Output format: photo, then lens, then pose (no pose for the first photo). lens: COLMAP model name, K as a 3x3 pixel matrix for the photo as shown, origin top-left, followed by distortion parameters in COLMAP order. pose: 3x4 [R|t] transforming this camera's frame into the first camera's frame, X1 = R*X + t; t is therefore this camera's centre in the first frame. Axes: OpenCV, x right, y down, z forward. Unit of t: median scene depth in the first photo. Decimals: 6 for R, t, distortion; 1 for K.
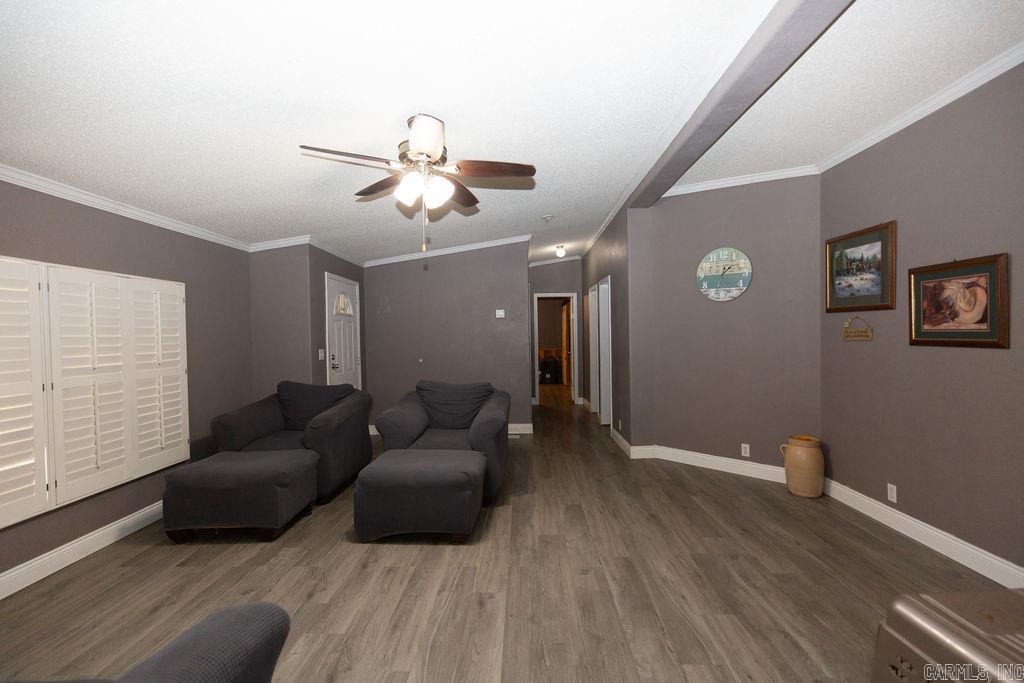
lens RADIAL K [[456.7, 0, 506.9], [0, 456.7, 341.8], [0, 0, 1]] dist [0.001618, -0.001308]
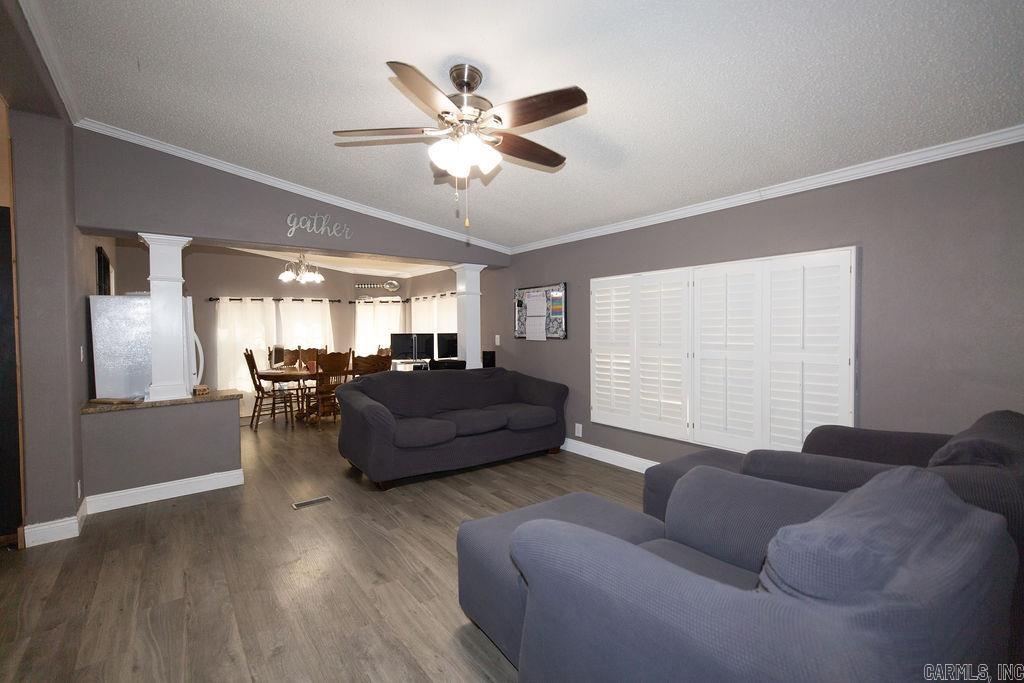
lens RADIAL K [[456.7, 0, 510.2], [0, 456.7, 341.0], [0, 0, 1]] dist [0.001618, -0.001308]
pose [[-0.773082, 0.043872, -0.632787, 0.324700], [0.013924, 0.998539, 0.052220, -0.026883], [0.634153, 0.031559, -0.772563, 1.792989]]
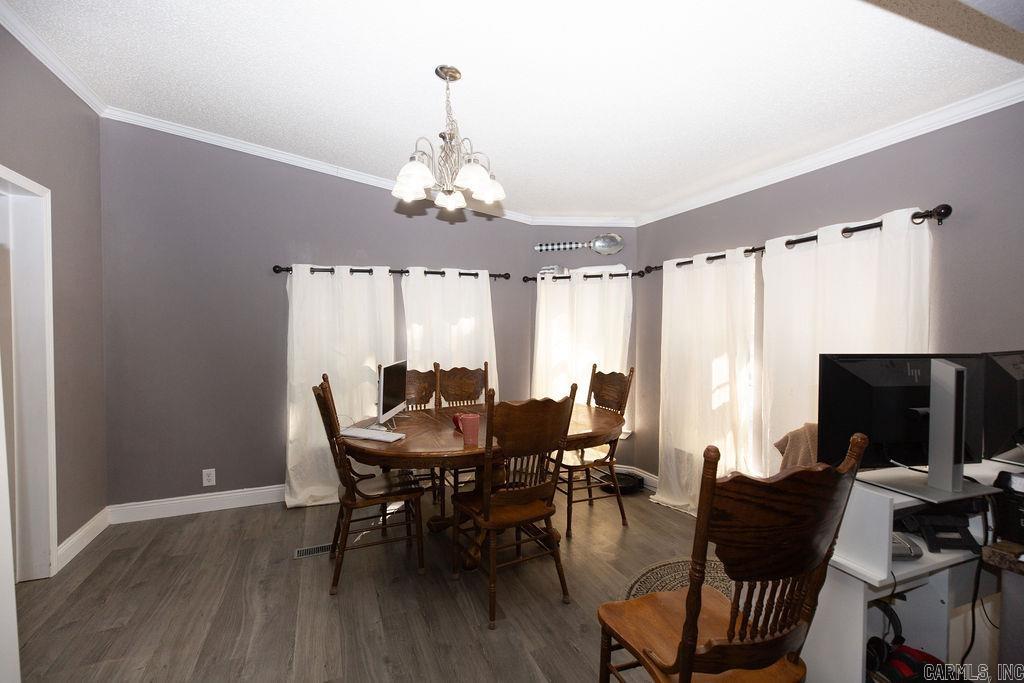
lens RADIAL K [[456.7, 0, 506.2], [0, 456.7, 338.1], [0, 0, 1]] dist [0.001618, -0.001308]
pose [[-0.912078, 0.028794, -0.409004, 0.212574], [0.012974, 0.999058, 0.041402, -0.019313], [0.409811, 0.032455, -0.911593, 1.334370]]
